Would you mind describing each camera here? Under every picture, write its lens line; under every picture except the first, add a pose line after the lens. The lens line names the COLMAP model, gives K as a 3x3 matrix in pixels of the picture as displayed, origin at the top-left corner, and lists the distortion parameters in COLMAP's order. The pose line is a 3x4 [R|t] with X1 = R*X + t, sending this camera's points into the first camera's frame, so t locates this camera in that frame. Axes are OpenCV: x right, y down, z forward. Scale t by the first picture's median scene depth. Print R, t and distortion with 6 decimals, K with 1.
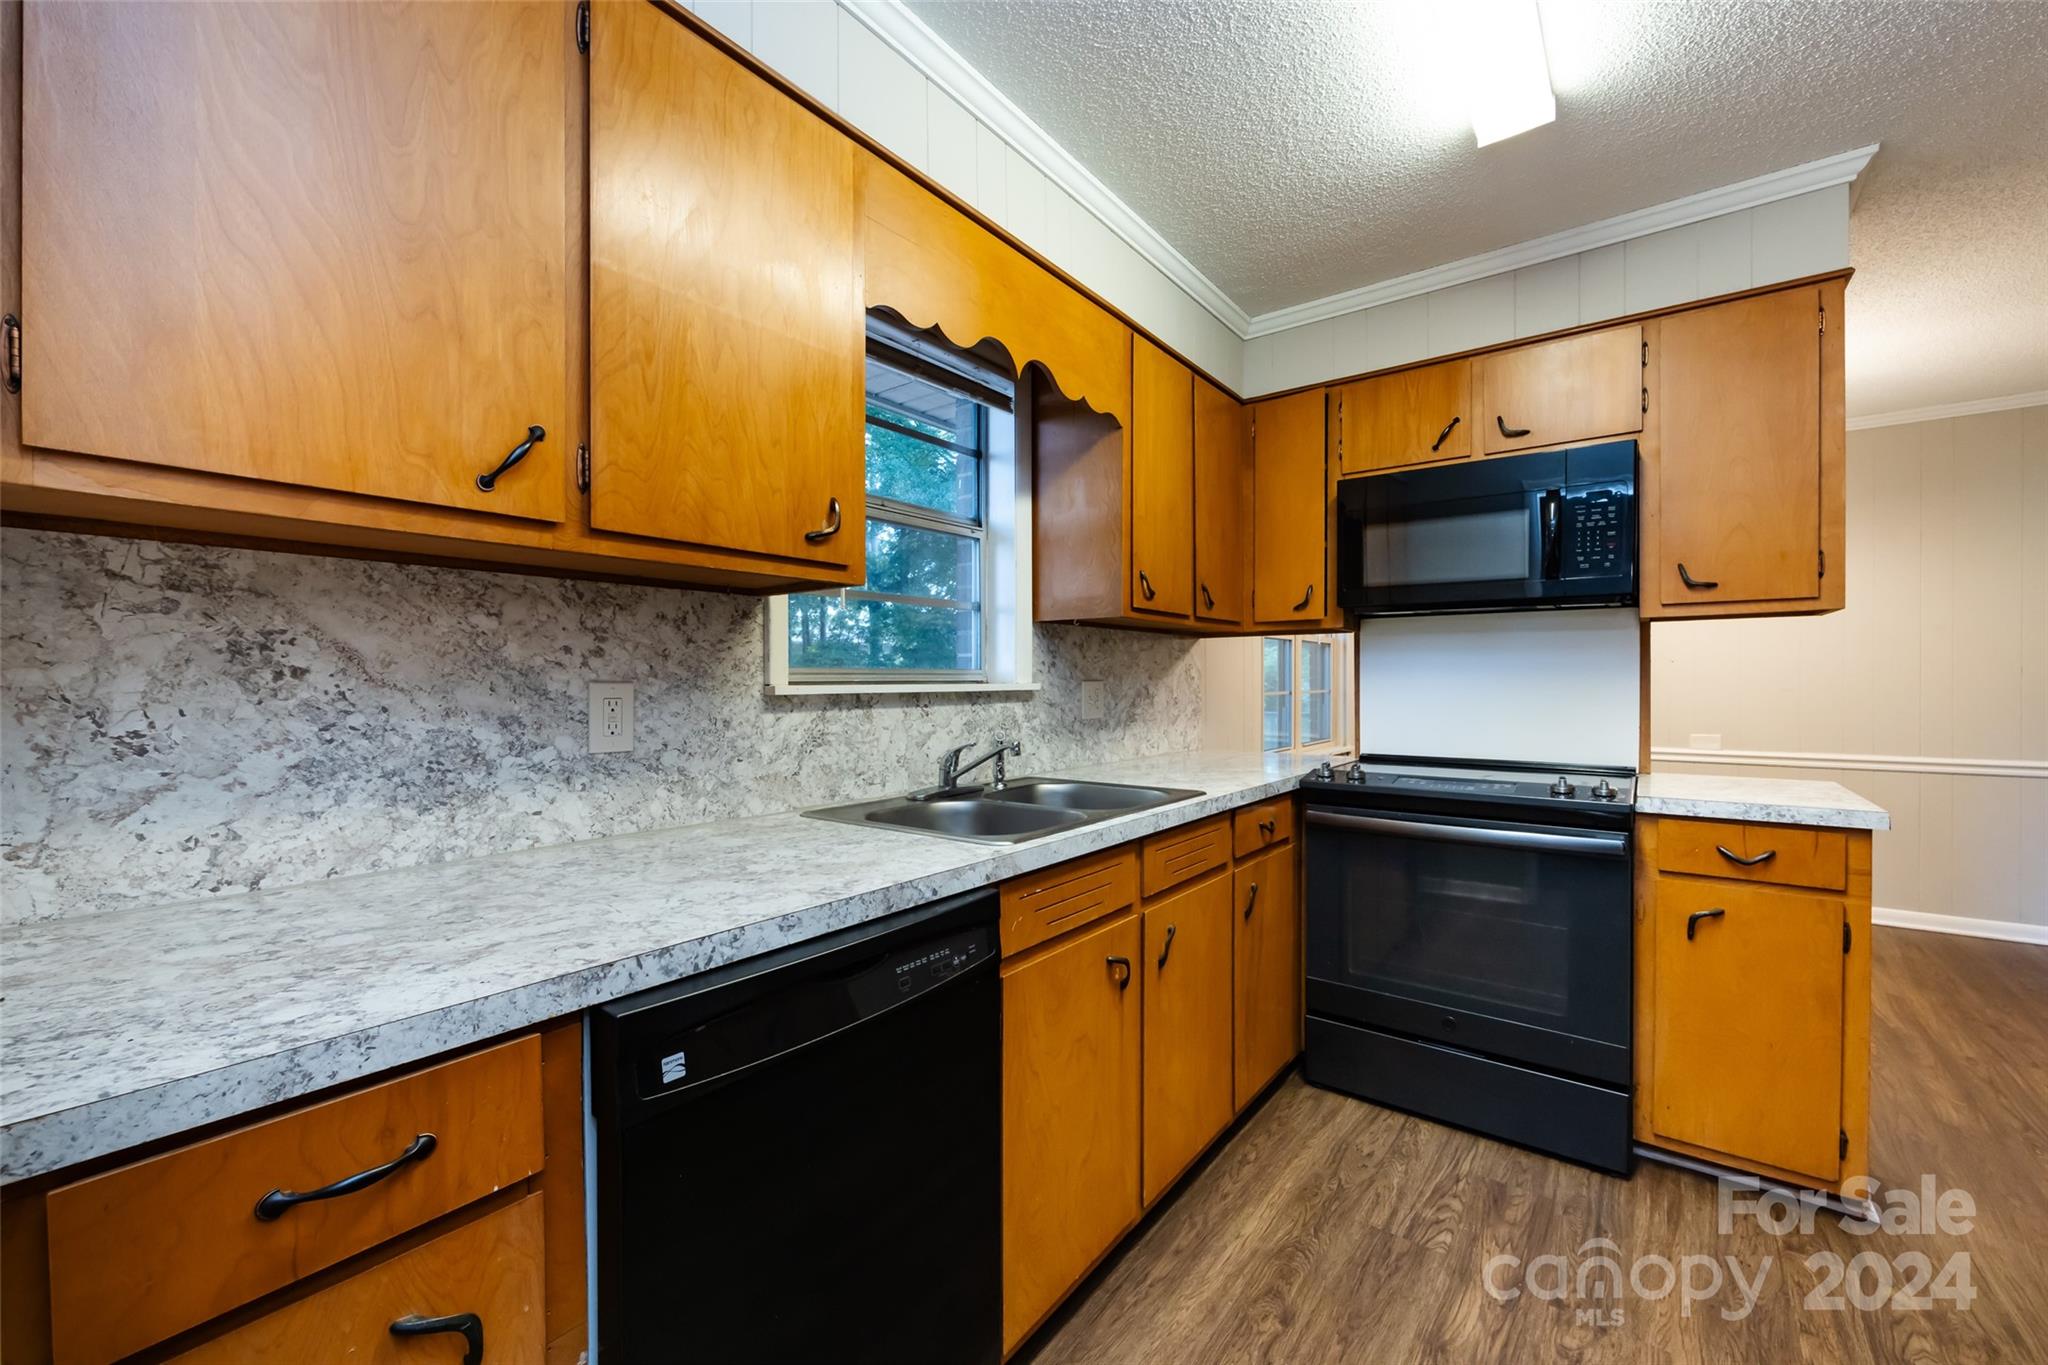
lens RADIAL K [[814.9, 0, 1022.4], [0, 814.9, 685.7], [0, 0, 1]] dist [0.016062, 0.000089]
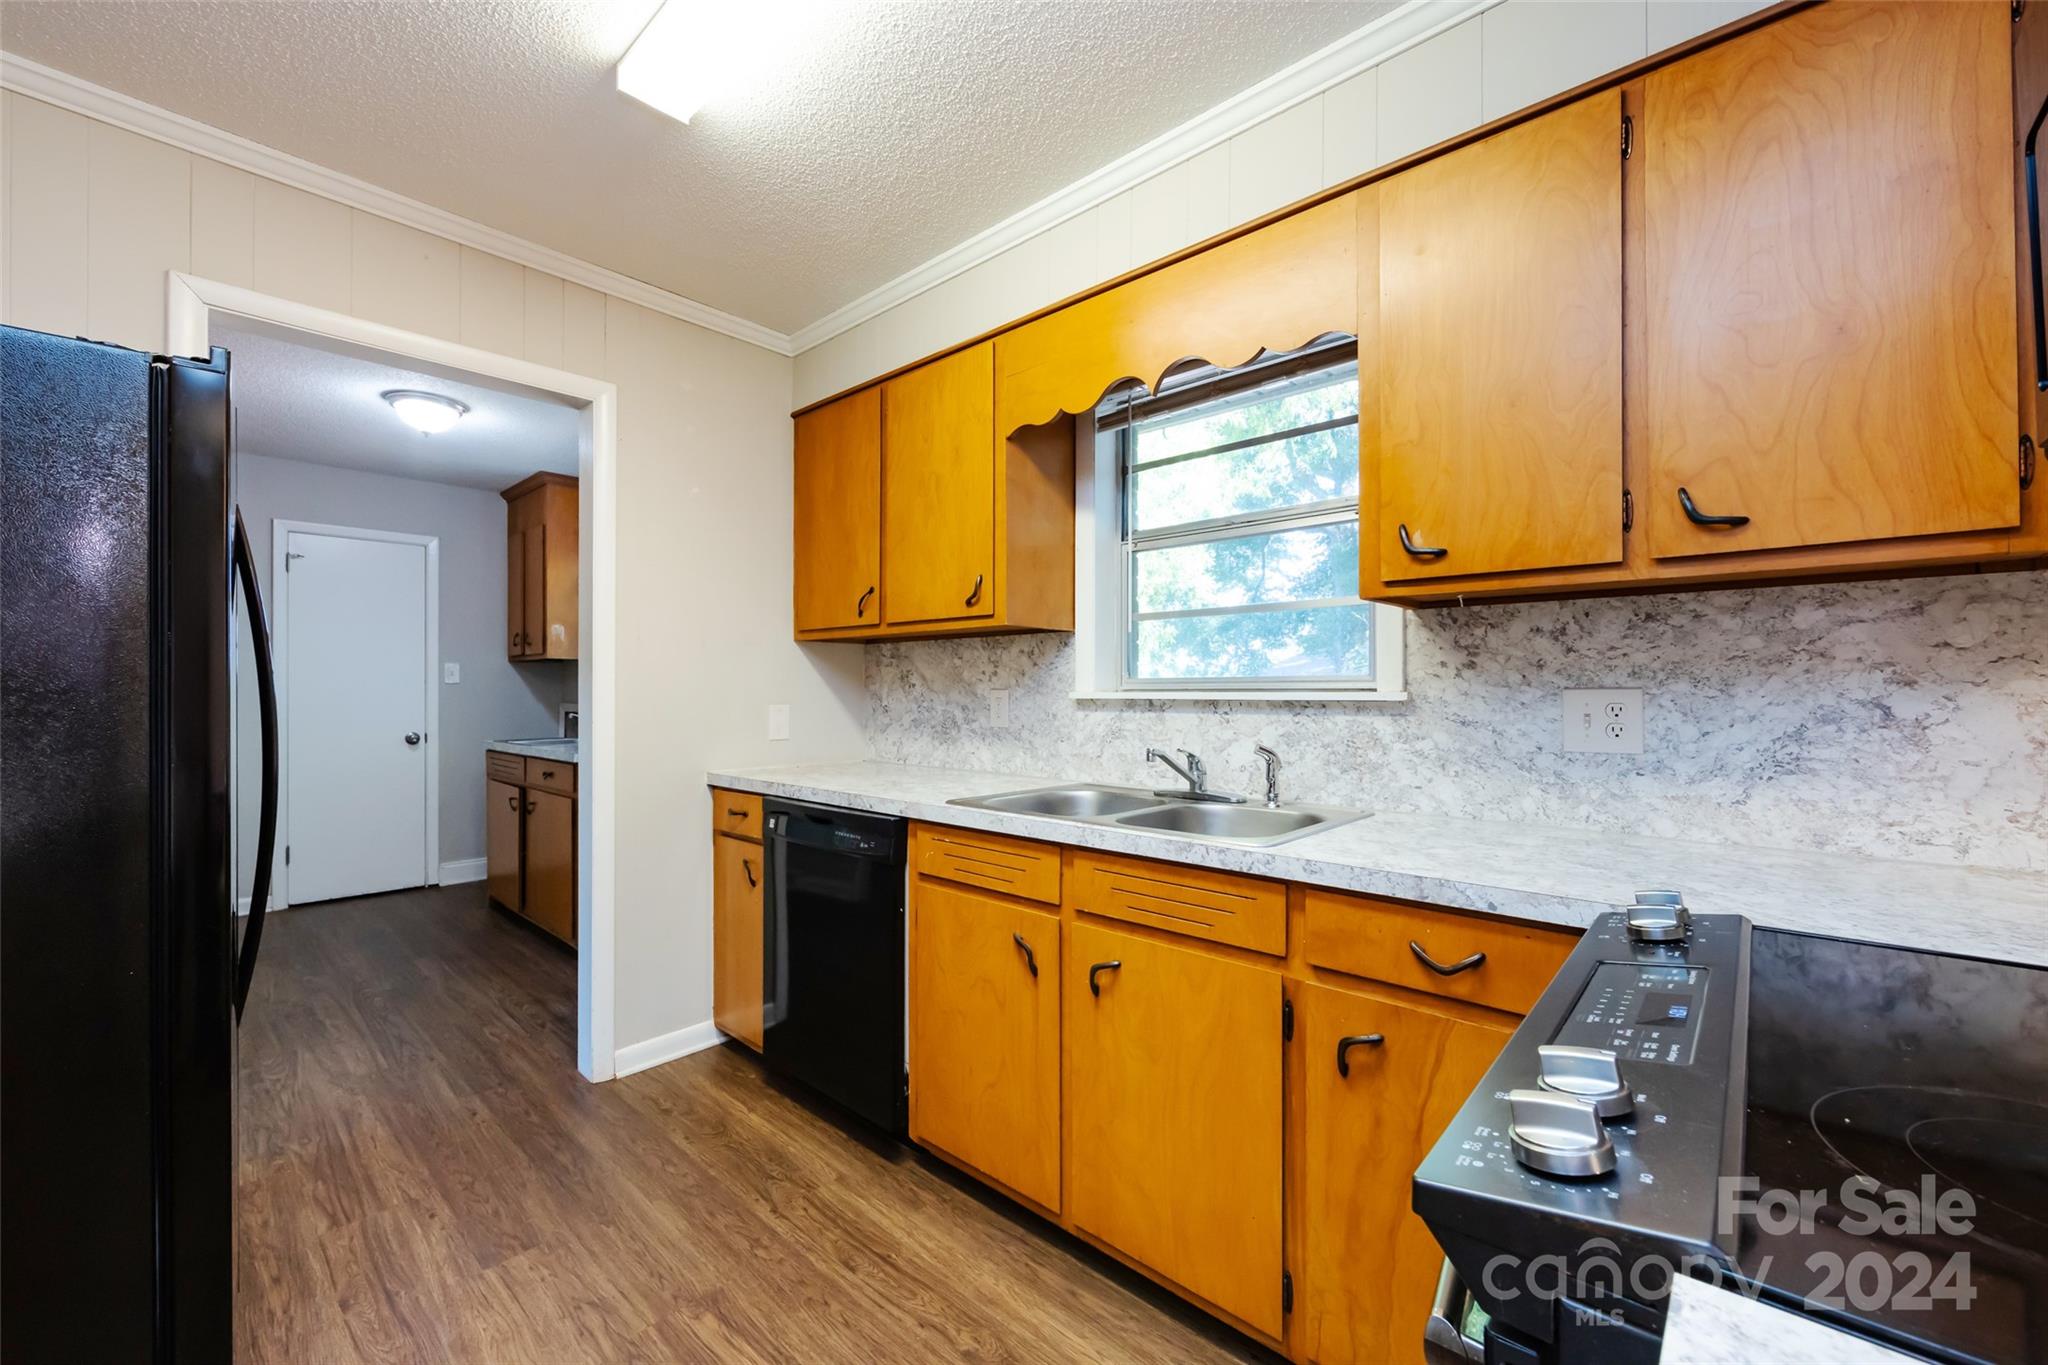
lens RADIAL K [[814.9, 0, 1022.7], [0, 814.9, 686.1], [0, 0, 1]] dist [0.016062, 0.000089]
pose [[-0.066435, -0.007590, -0.997762, 1.134165], [-0.009660, 0.999929, -0.006963, 0.000517], [0.997744, 0.009176, -0.066503, 0.995295]]
